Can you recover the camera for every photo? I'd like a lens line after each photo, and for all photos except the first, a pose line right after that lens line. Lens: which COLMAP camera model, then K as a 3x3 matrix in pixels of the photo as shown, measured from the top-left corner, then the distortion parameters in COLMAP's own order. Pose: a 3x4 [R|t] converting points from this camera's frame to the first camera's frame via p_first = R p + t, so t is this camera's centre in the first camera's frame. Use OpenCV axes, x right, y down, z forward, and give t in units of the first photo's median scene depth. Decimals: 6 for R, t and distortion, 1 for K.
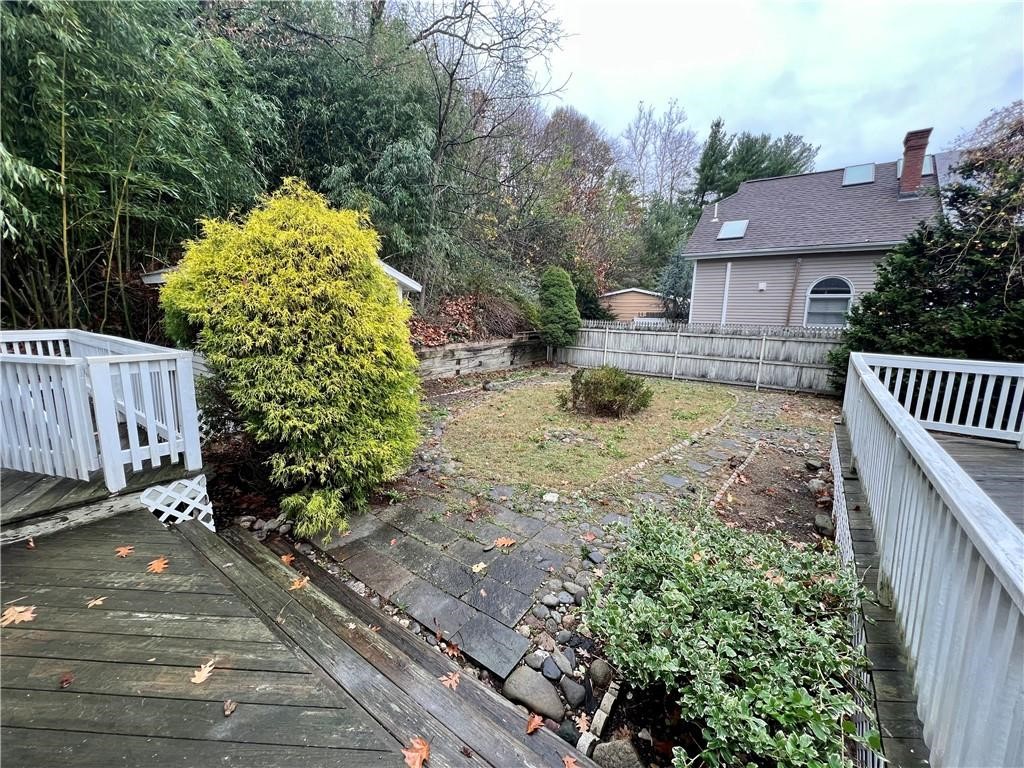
lens RADIAL K [[408.5, 0, 510.4], [0, 408.5, 381.2], [0, 0, 1]] dist [-0.000728, -0.000055]
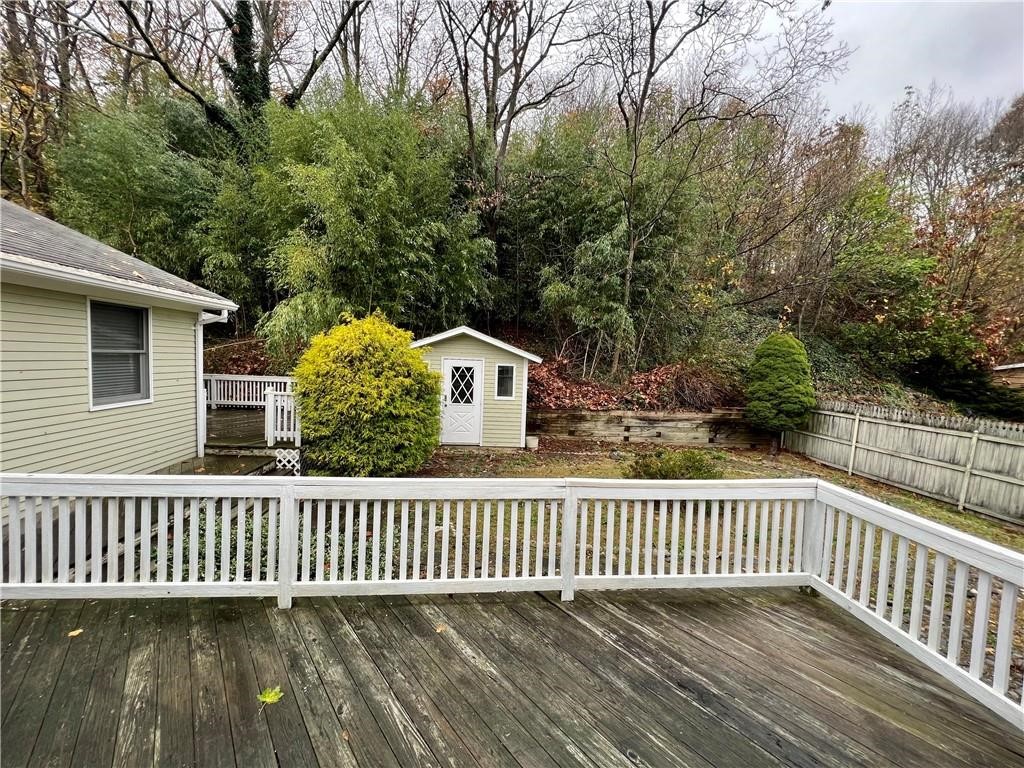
lens RADIAL K [[408.5, 0, 512.3], [0, 408.5, 378.8], [0, 0, 1]] dist [-0.000728, -0.000055]
pose [[0.666103, 0.051507, -0.744080, 0.431315], [-0.163578, 0.983413, -0.078361, -0.042728], [0.727702, 0.173912, 0.663480, 0.085088]]
